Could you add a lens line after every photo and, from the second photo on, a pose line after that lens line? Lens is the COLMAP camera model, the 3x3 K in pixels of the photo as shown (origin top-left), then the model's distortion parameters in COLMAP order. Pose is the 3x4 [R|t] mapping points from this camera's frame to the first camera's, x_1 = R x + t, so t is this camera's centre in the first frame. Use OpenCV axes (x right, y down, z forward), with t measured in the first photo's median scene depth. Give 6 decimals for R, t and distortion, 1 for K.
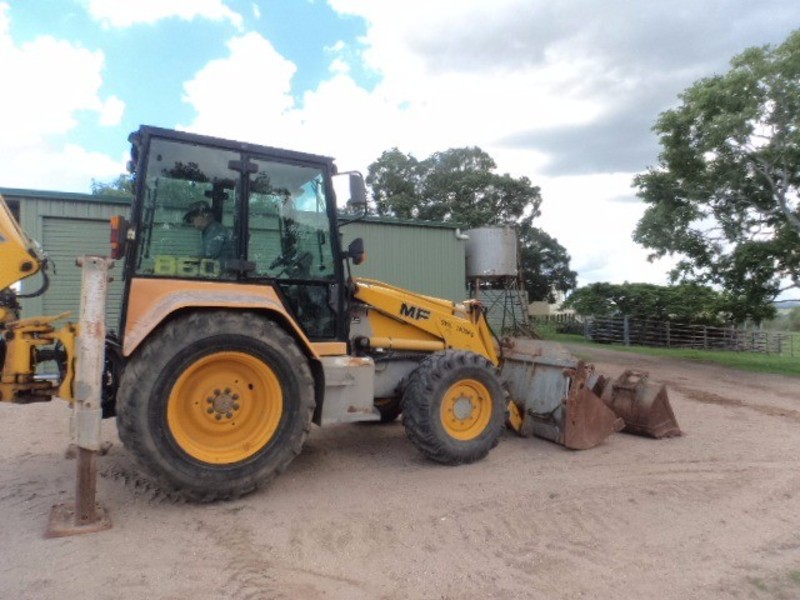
lens RADIAL K [[549.1, 0, 401.4], [0, 549.1, 295.3], [0, 0, 1]] dist [-0.018289, 0.001137]
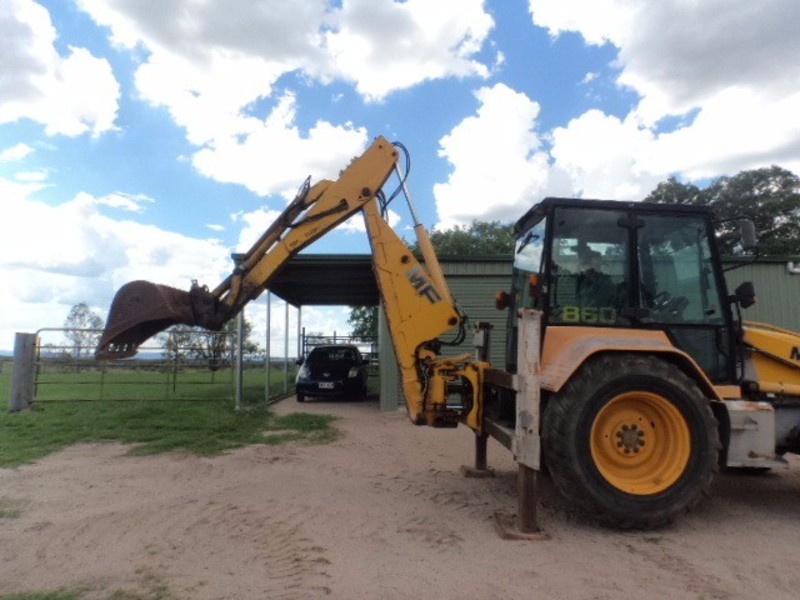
lens RADIAL K [[550.3, 0, 399.5], [0, 550.3, 294.9], [0, 0, 1]] dist [-0.017396, 0.000154]
pose [[0.895267, -0.039383, -0.443786, -0.233685], [0.004319, 0.996806, -0.079749, -0.004007], [0.445510, 0.069480, 0.892577, -0.198824]]
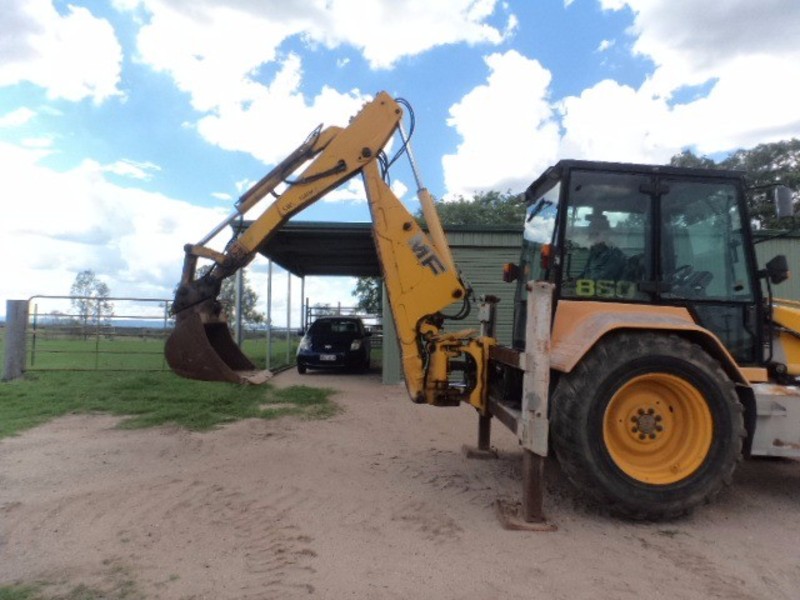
lens RADIAL K [[549.1, 0, 401.4], [0, 549.1, 295.3], [0, 0, 1]] dist [-0.018289, 0.001137]
pose [[0.891560, -0.004128, -0.452884, -0.262524], [-0.009658, 0.999558, -0.028124, -0.006591], [0.452800, 0.029449, 0.891126, -0.107518]]
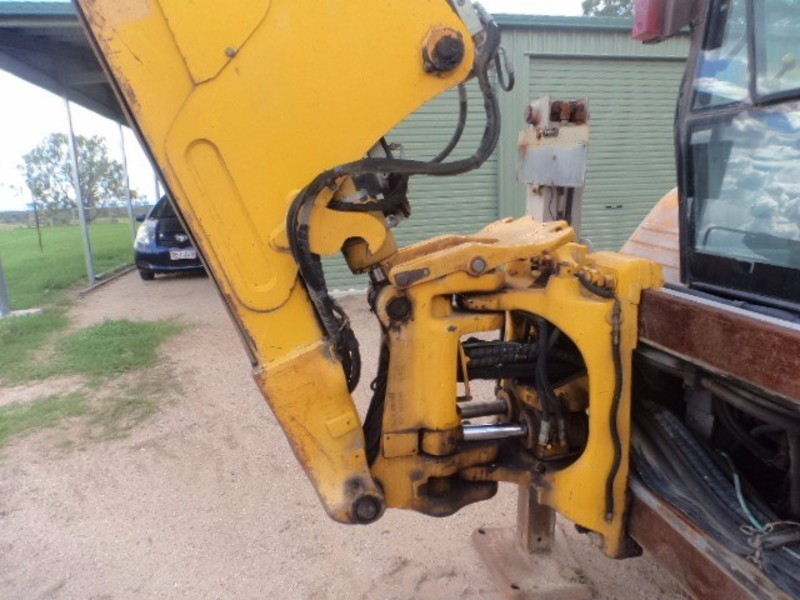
lens RADIAL K [[542.0, 0, 400.0], [0, 542.0, 300.0], [0, 0, 1]] dist [-0.008091, 0.000497]
pose [[0.957945, 0.029690, -0.285412, -0.700715], [0.037599, 0.973070, 0.227421, 0.003311], [0.284478, -0.228588, 0.931032, 0.804780]]
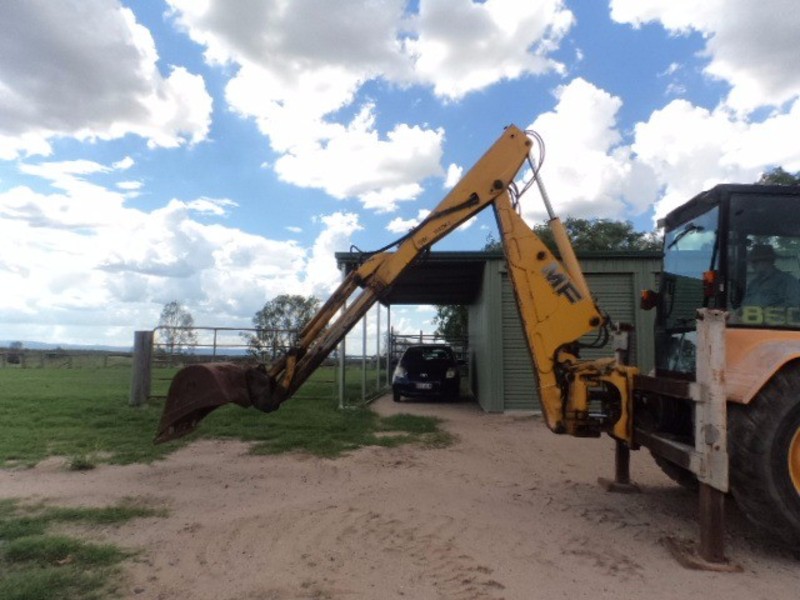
lens RADIAL K [[547.4, 0, 398.0], [0, 547.4, 296.0], [0, 0, 1]] dist [-0.007748, -0.007351]
pose [[0.829085, -0.038620, -0.557787, -0.402801], [-0.004782, 0.997085, -0.076145, -0.009410], [0.559102, 0.065798, 0.826484, -0.209091]]
